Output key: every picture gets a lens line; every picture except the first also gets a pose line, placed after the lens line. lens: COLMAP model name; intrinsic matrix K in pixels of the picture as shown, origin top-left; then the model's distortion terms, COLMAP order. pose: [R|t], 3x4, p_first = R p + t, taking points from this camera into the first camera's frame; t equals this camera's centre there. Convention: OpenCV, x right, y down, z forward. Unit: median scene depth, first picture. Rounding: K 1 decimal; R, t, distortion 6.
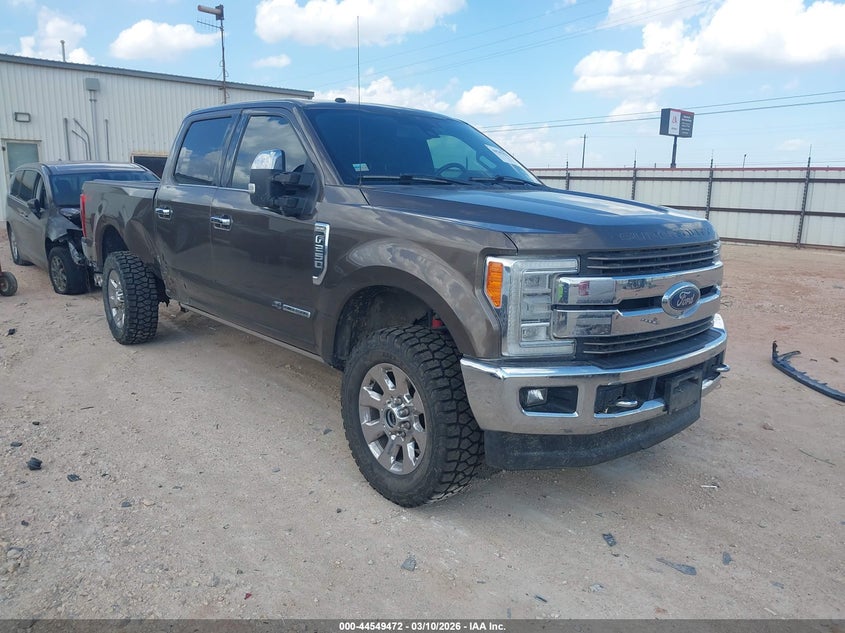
lens RADIAL K [[639.7, 0, 443.9], [0, 639.7, 315.1], [0, 0, 1]] dist [0.005053, 0.003008]
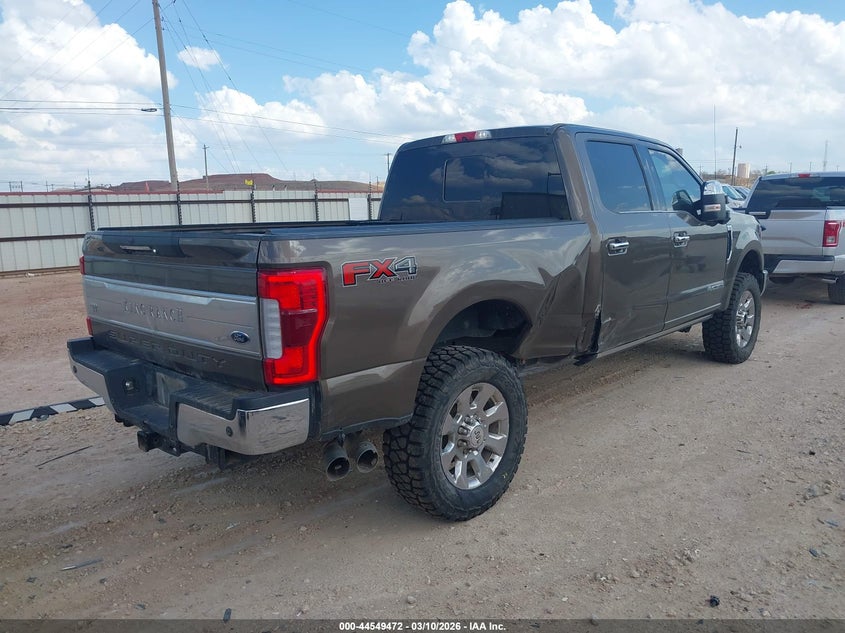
lens RADIAL K [[639.7, 0, 443.9], [0, 639.7, 315.1], [0, 0, 1]] dist [0.005053, 0.003008]
pose [[-0.068806, -0.189130, 0.979538, -0.810018], [0.228541, 0.952766, 0.200014, -0.185101], [-0.971100, 0.237627, -0.022332, 0.816534]]
